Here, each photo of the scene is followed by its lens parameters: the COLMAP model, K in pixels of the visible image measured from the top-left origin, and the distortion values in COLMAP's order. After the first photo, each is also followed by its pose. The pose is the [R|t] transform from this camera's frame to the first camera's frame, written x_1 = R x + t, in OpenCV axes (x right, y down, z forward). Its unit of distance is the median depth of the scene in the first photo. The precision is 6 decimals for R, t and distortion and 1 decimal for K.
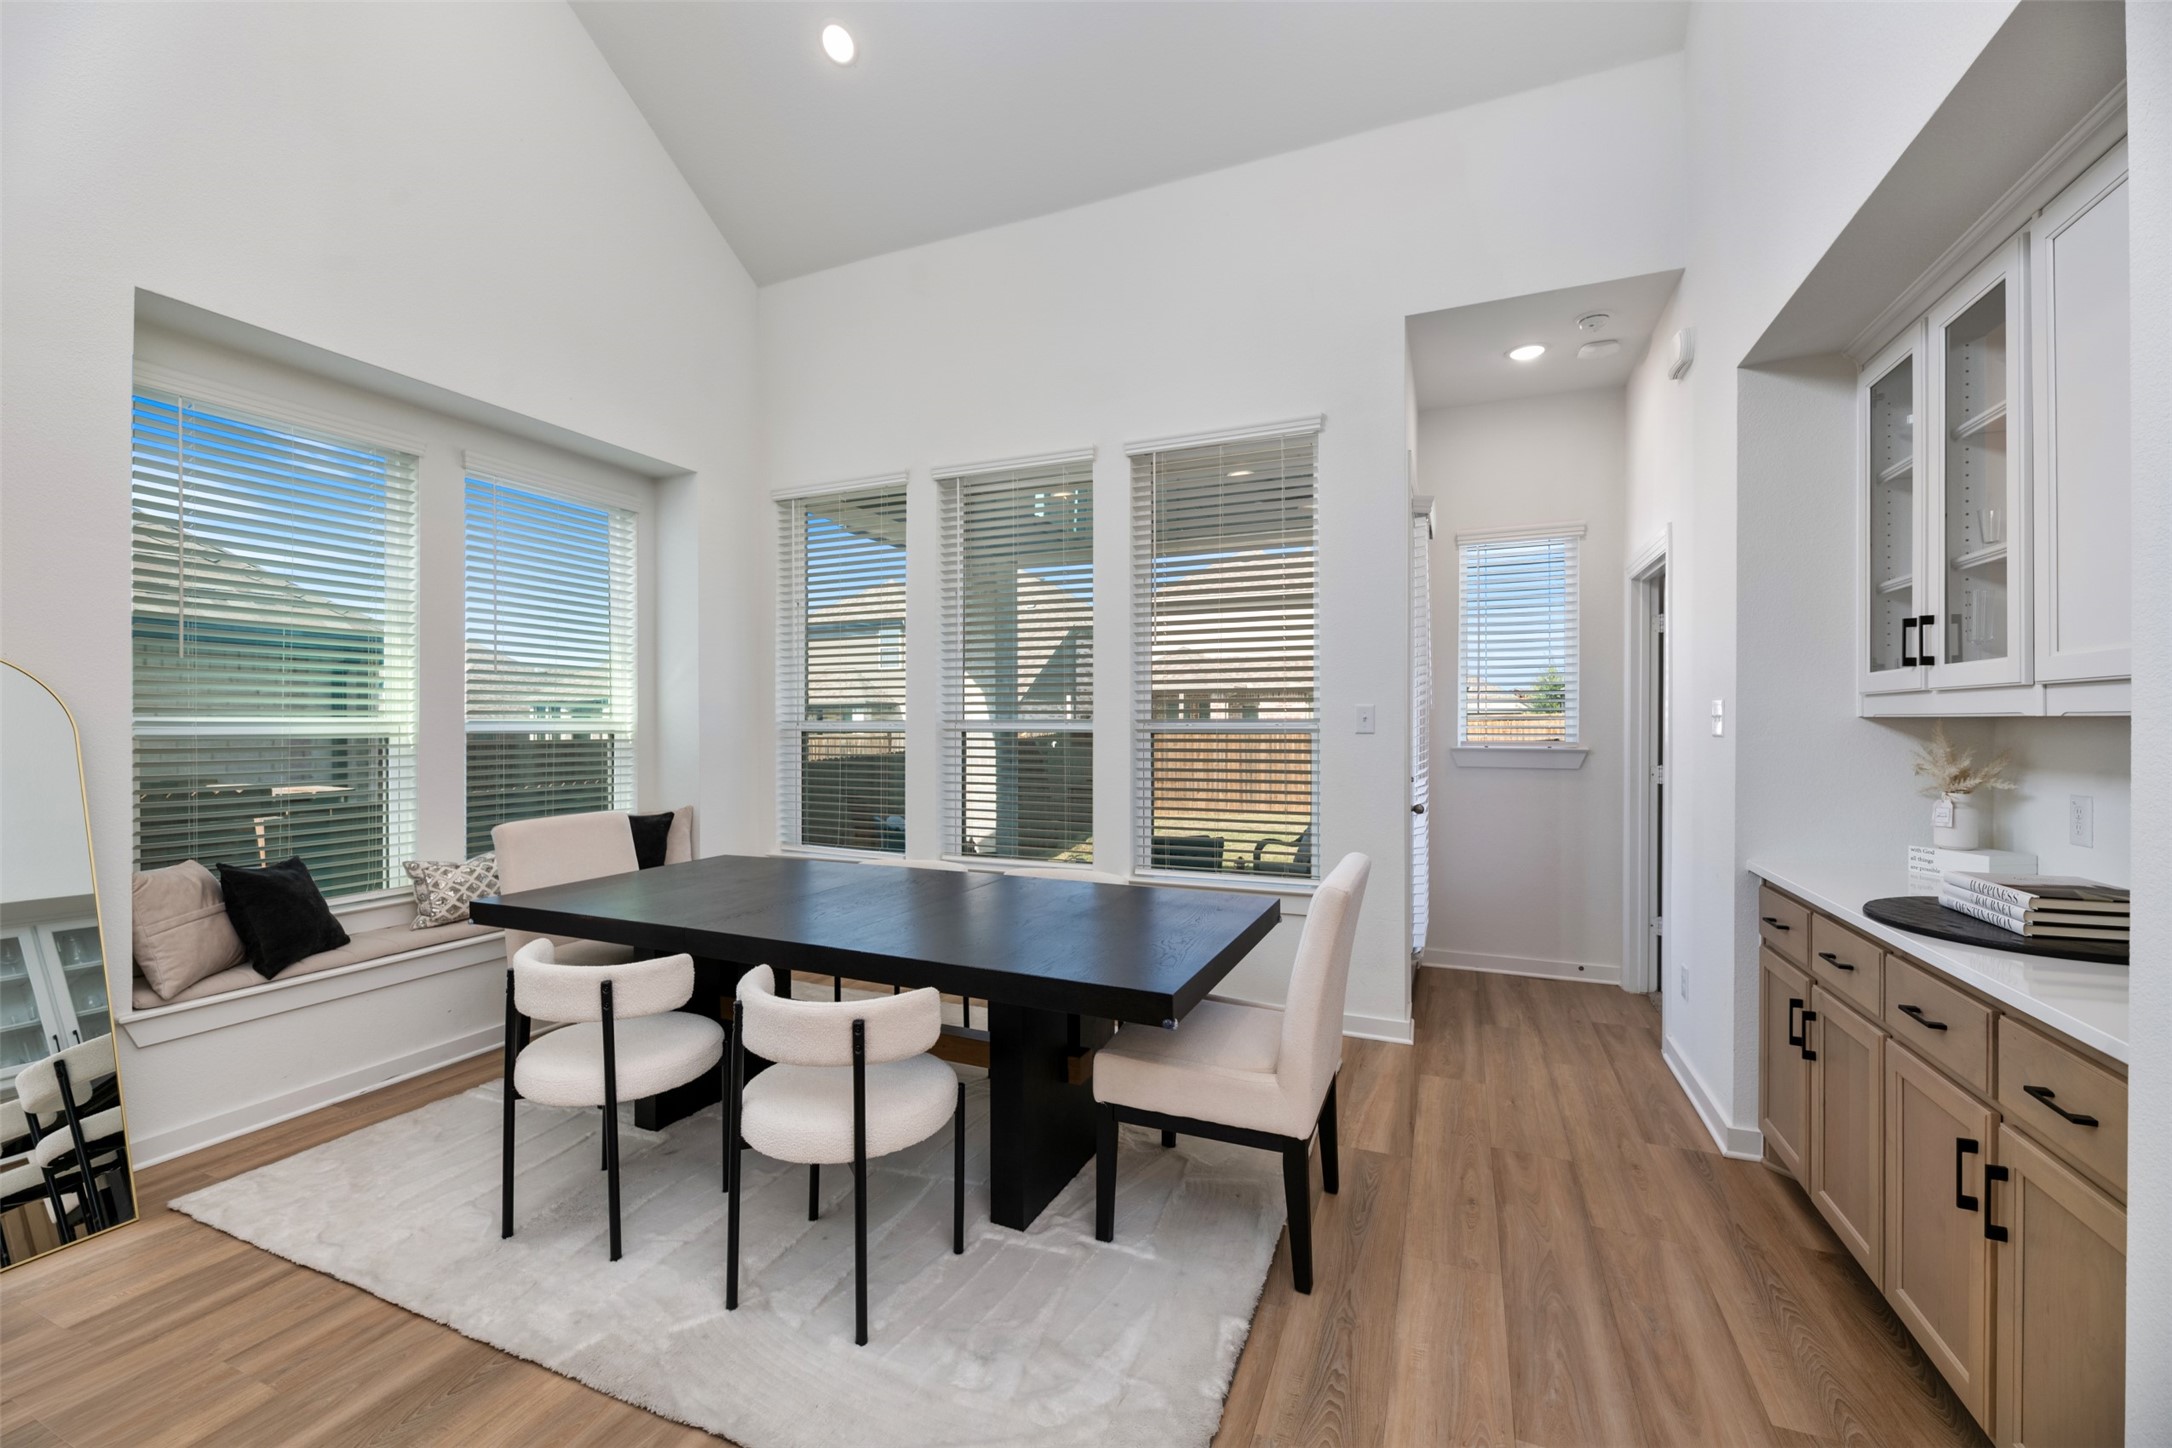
lens RADIAL K [[869.8, 0, 1086.0], [0, 869.8, 724.0], [0, 0, 1]] dist [0.000613, -0.000047]
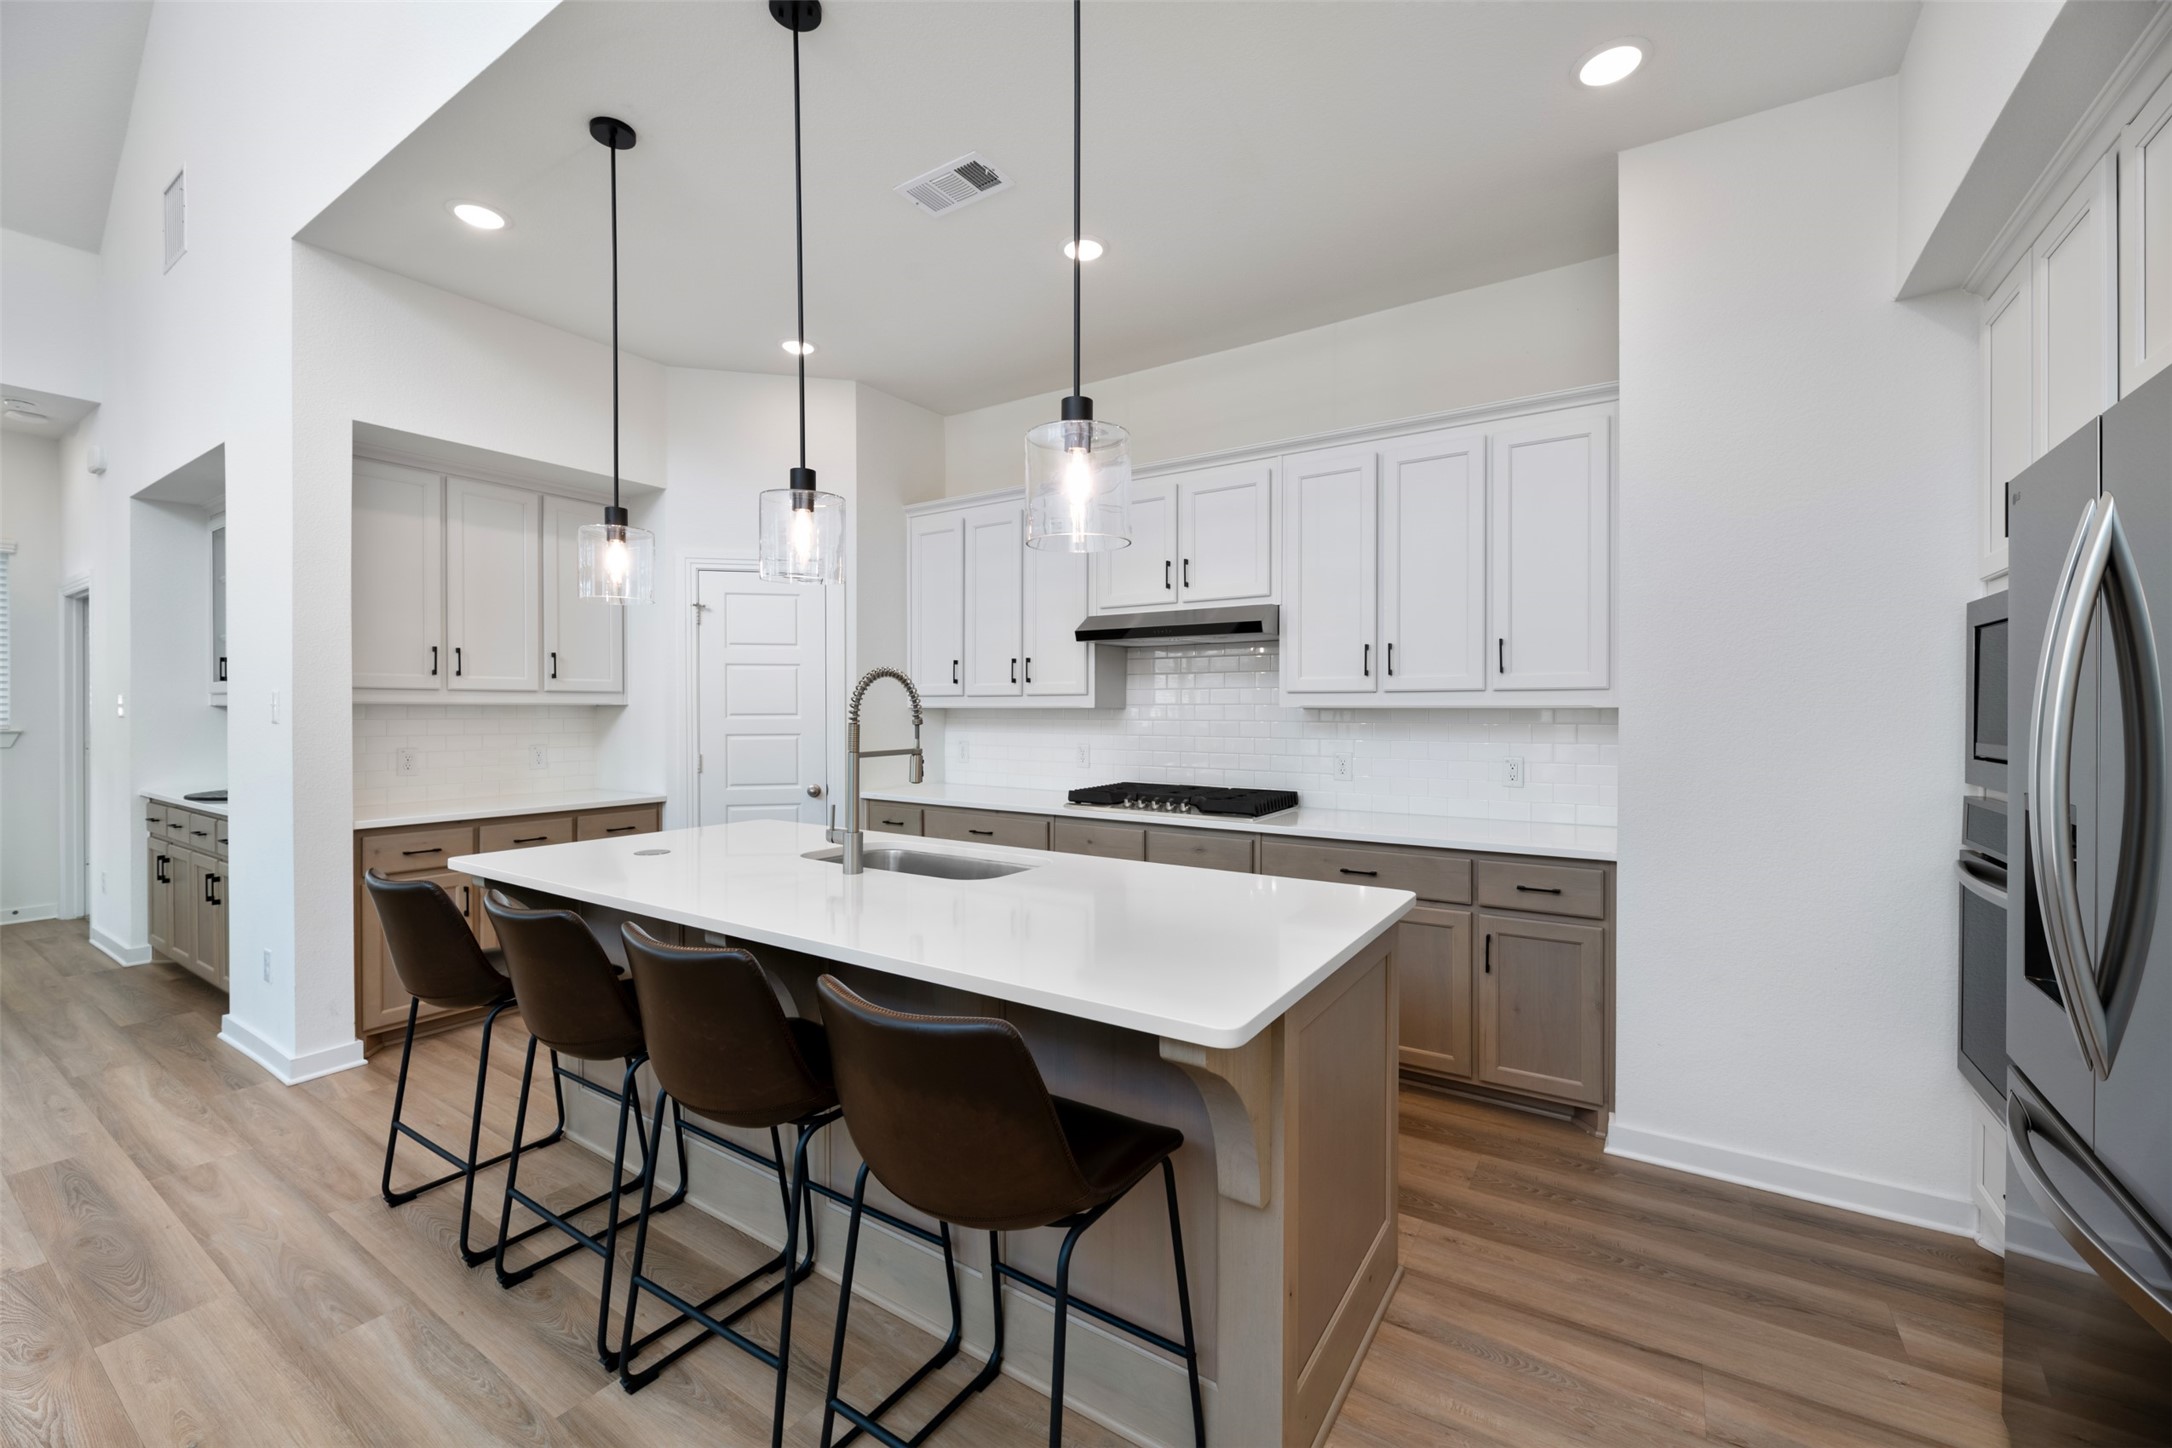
lens RADIAL K [[869.8, 0, 1086.0], [0, 869.8, 724.0], [0, 0, 1]] dist [0.000613, -0.000047]
pose [[0.178661, -0.009669, 0.983863, -0.581347], [-0.004014, 0.999936, 0.010556, 0.003668], [-0.983903, -0.005835, 0.178611, -1.120416]]
